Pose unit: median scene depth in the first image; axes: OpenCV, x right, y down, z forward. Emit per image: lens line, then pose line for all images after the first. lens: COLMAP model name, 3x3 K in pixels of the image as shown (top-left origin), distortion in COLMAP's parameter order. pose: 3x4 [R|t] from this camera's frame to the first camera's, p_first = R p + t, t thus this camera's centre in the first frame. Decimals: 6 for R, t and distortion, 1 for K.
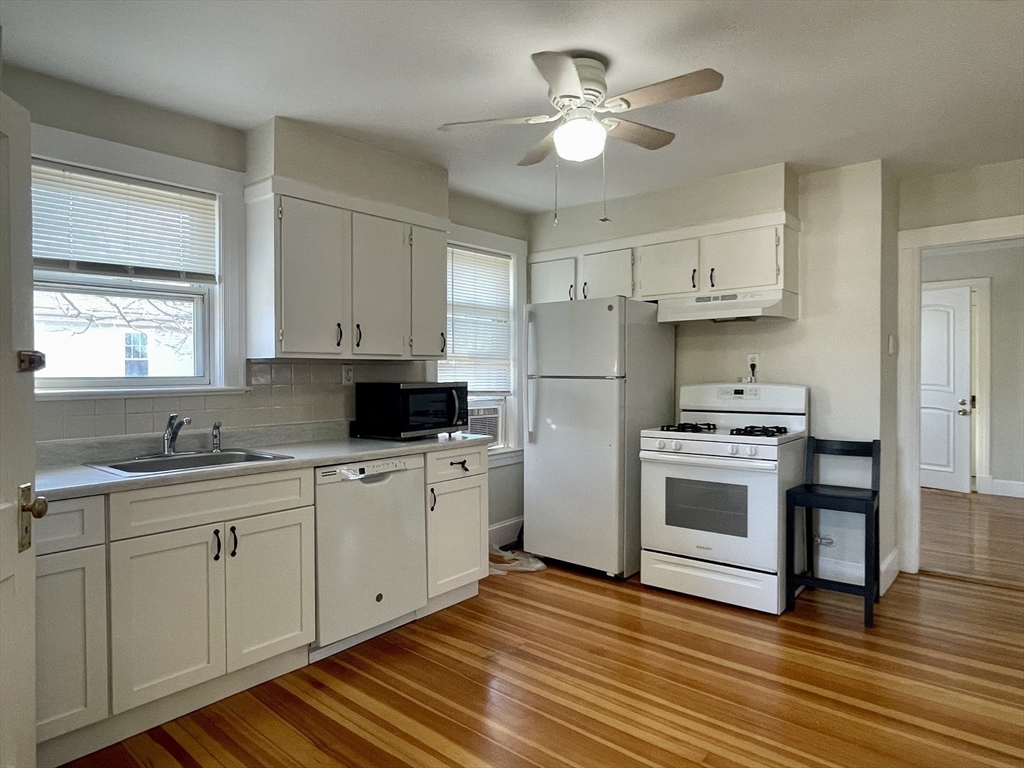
lens RADIAL K [[646.9, 0, 512.0], [0, 646.9, 384.0], [0, 0, 1]] dist [-0.003811, -0.000012]
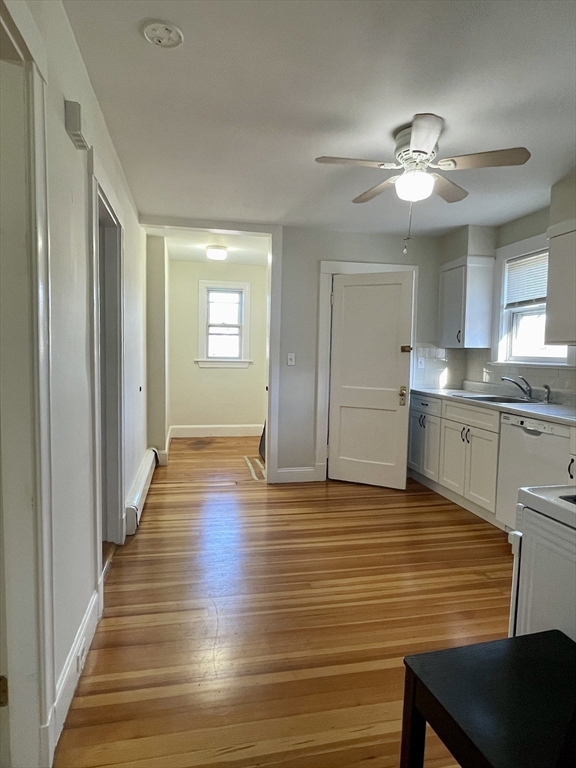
lens RADIAL K [[485.2, 0, 288.0], [0, 485.2, 384.0], [0, 0, 1]] dist [-0.003811, -0.000012]
pose [[-0.582193, 0.065673, -0.810394, 0.966898], [-0.029823, 0.994337, 0.102005, -0.050684], [0.812503, 0.083555, -0.576938, 1.200772]]
